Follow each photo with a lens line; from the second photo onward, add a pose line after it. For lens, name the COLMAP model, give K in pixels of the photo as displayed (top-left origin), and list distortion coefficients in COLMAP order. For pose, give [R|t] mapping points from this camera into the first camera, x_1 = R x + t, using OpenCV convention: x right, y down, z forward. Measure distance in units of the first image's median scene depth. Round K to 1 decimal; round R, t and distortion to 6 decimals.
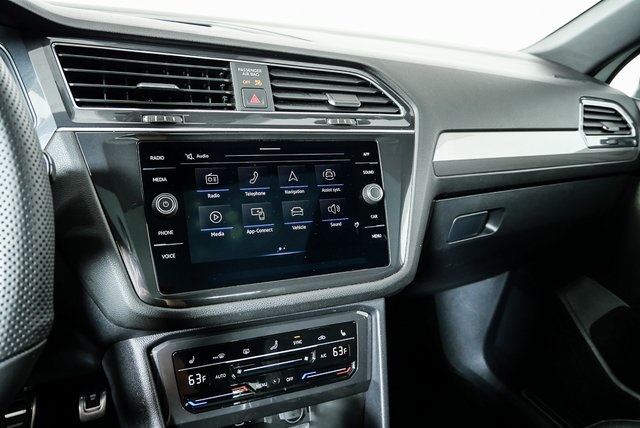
lens RADIAL K [[462.5, 0, 318.3], [0, 462.5, 214.6], [0, 0, 1]] dist [-0.040273, 0.012431]
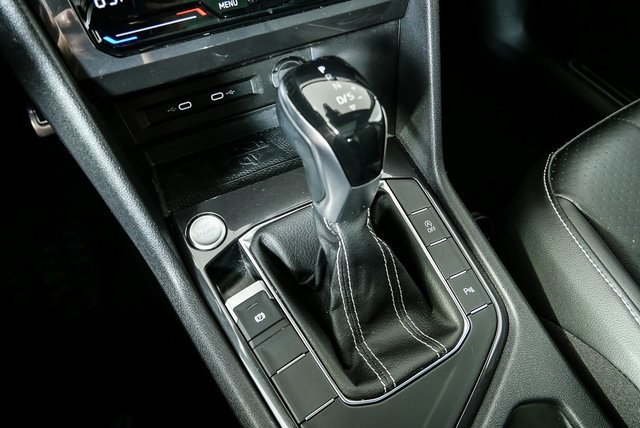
lens RADIAL K [[462.5, 0, 317.9], [0, 462.5, 214.7], [0, 0, 1]] dist [-0.040273, 0.012431]
pose [[0.995698, -0.087277, -0.031117, -0.015781], [0.090170, 0.835395, 0.542203, 0.286969], [-0.021326, -0.542677, 0.839671, 0.367482]]
